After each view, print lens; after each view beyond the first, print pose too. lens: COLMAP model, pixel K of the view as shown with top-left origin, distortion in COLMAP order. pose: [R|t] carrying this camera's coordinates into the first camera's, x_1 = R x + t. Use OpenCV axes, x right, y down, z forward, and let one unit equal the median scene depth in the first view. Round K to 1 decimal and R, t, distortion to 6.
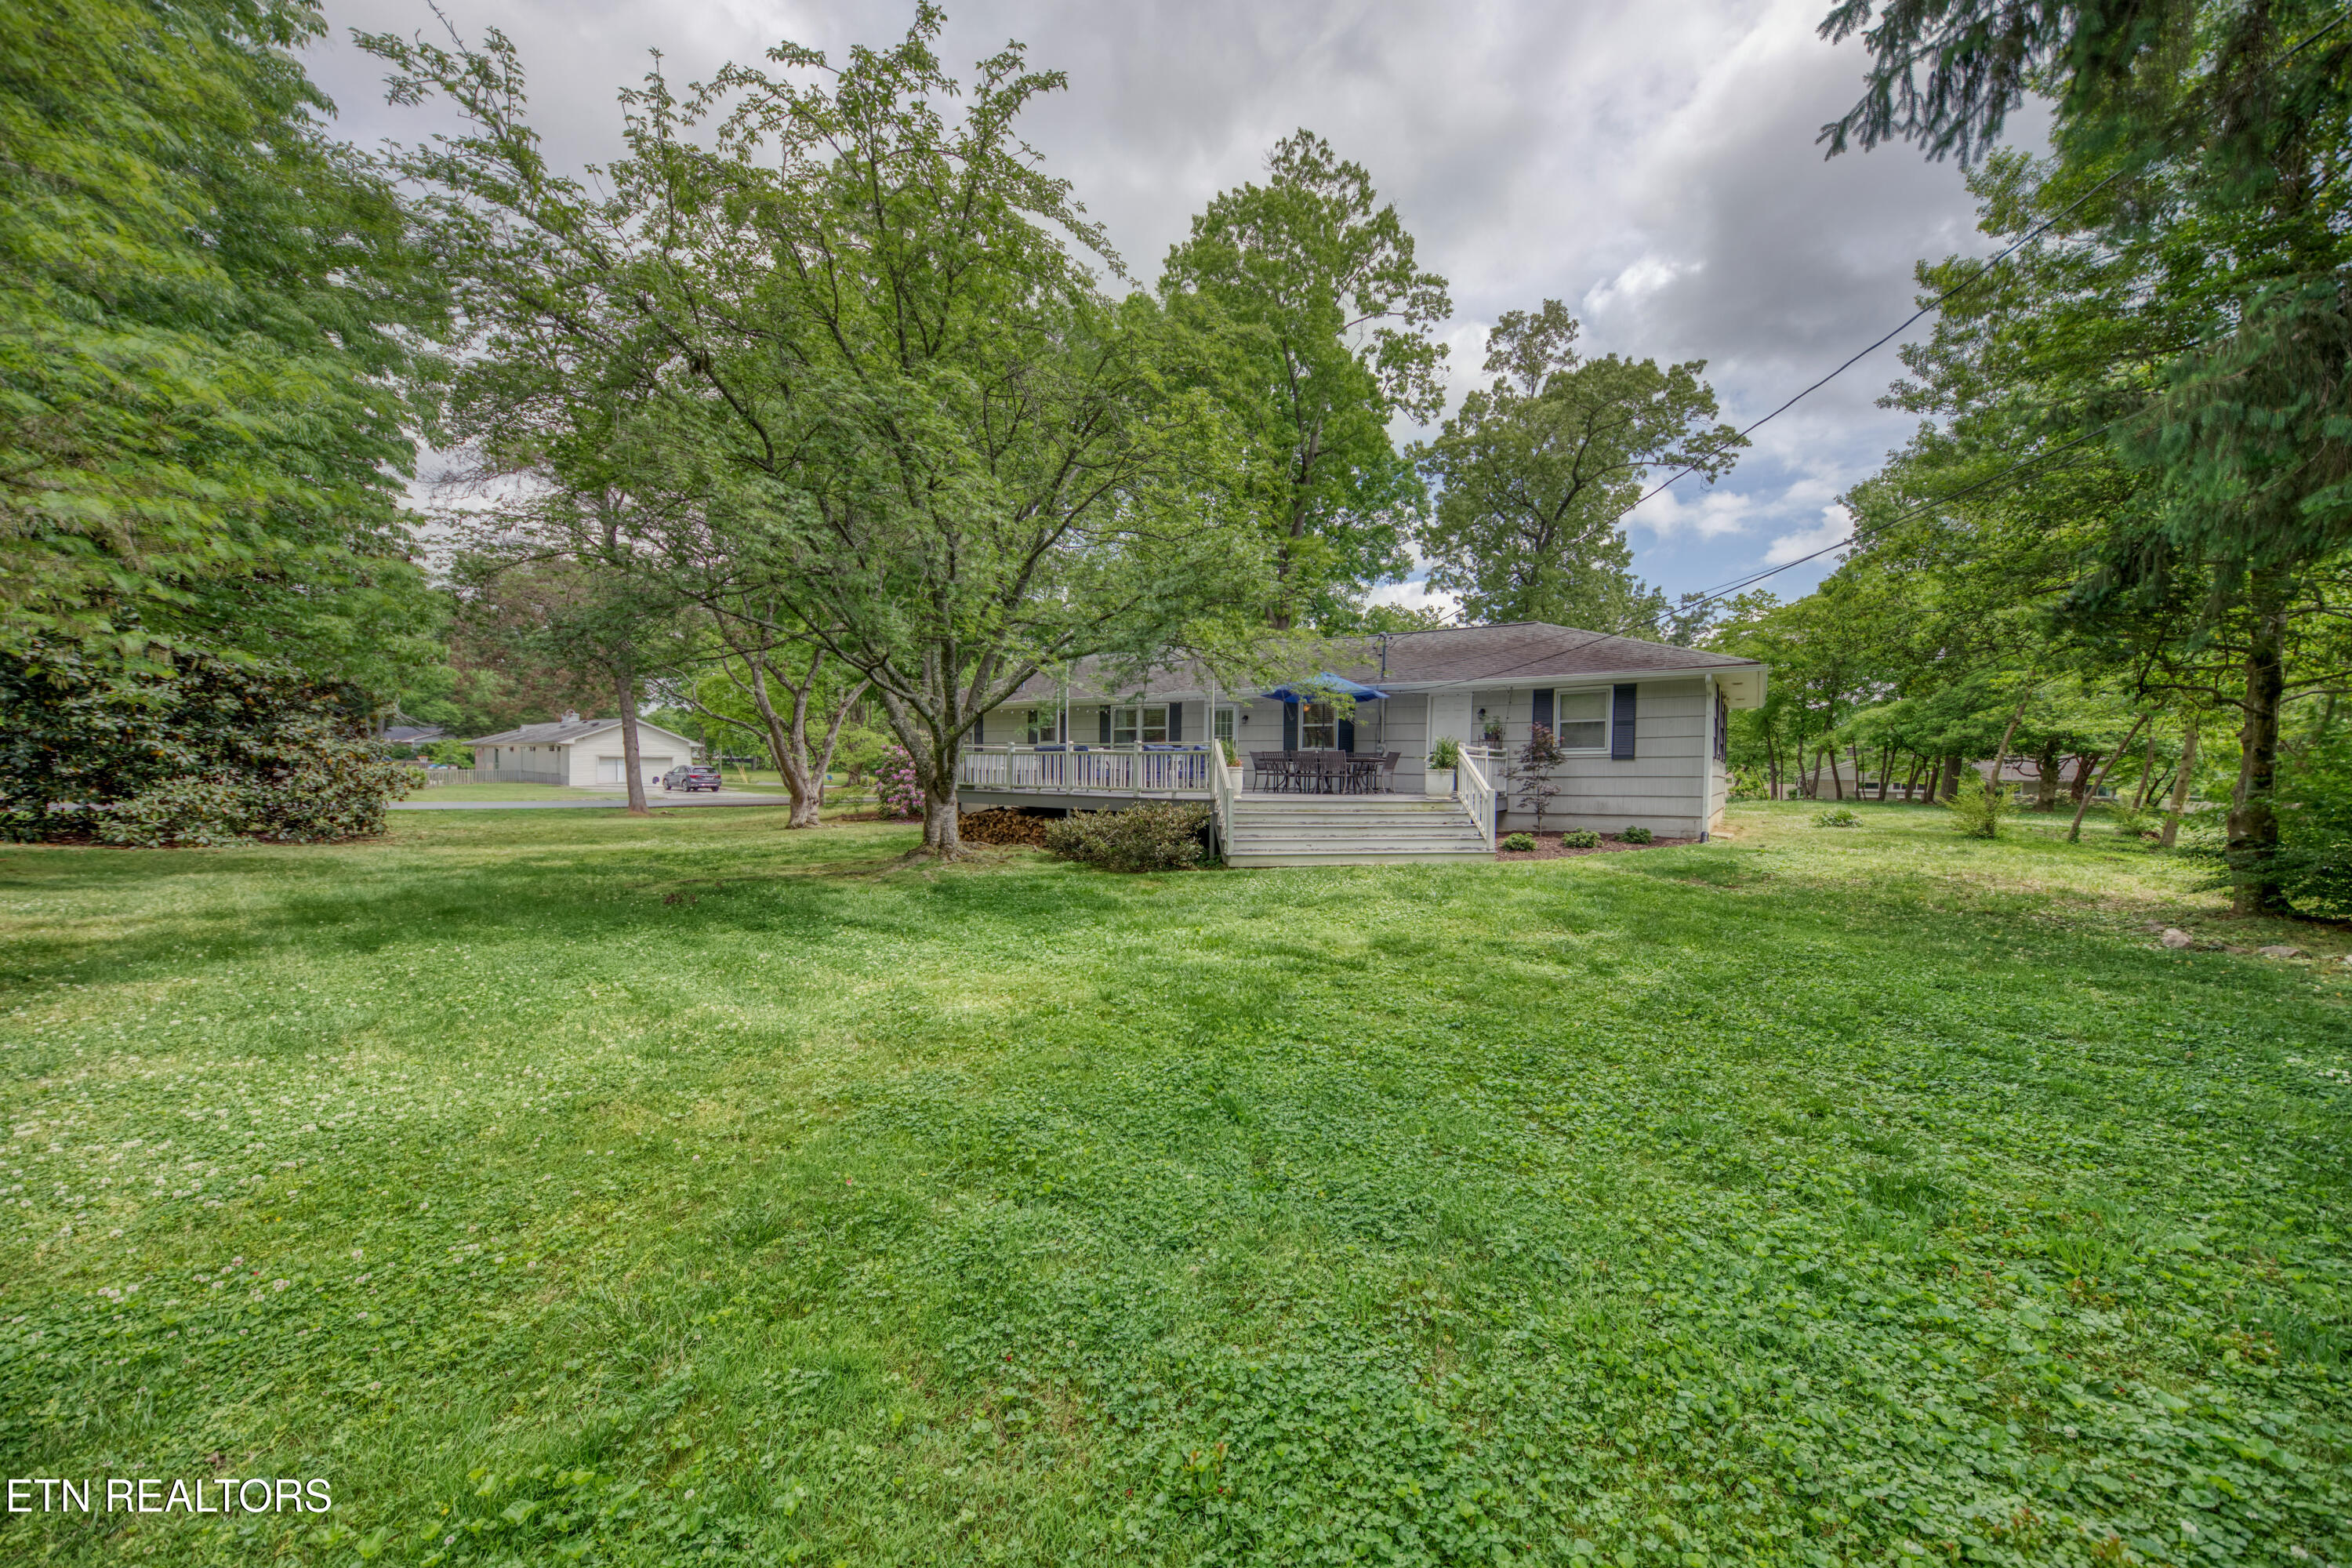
lens RADIAL K [[804.2, 0, 1188.2], [0, 804.2, 793.6], [0, 0, 1]] dist [0.015475, 0.000142]
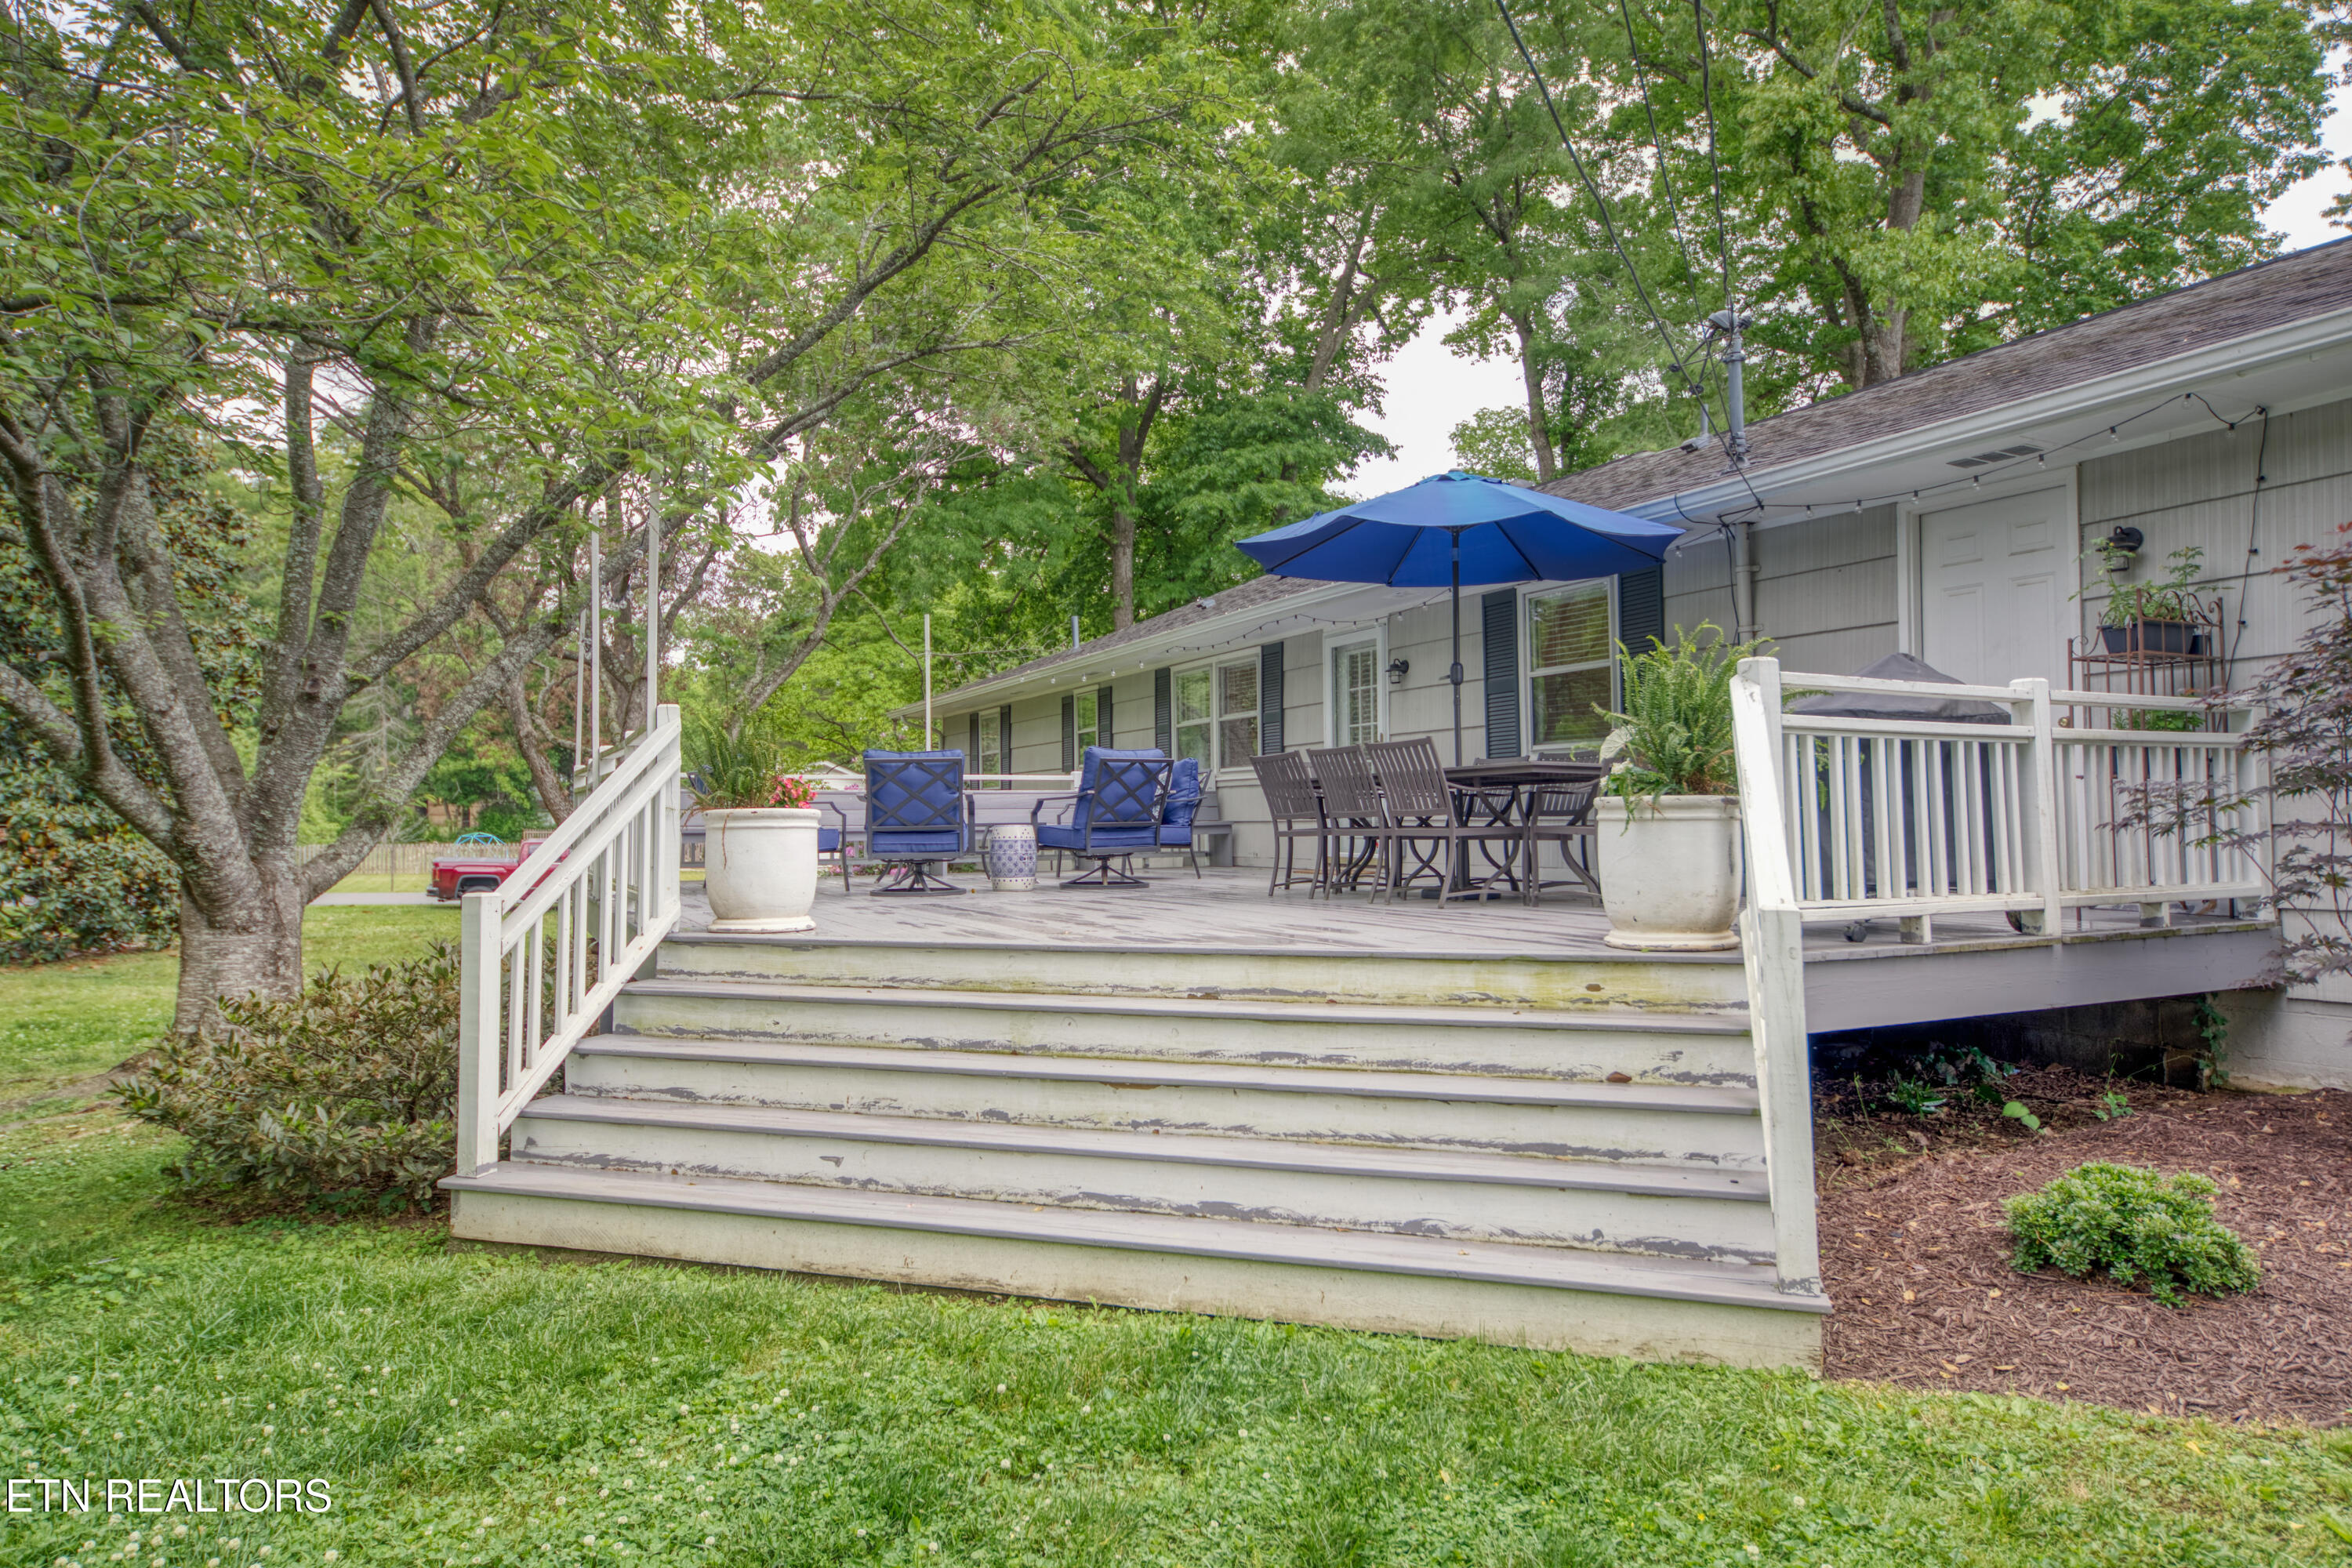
lens RADIAL K [[1395.0, 0, 1190.1], [0, 1395.0, 777.9], [0, 0, 1]] dist [0.012146, 0.001039]
pose [[0.885241, -0.032791, -0.463976, 0.131184], [0.000062, 0.997520, -0.070381, -0.003401], [0.465133, 0.062275, 0.883048, 0.225543]]
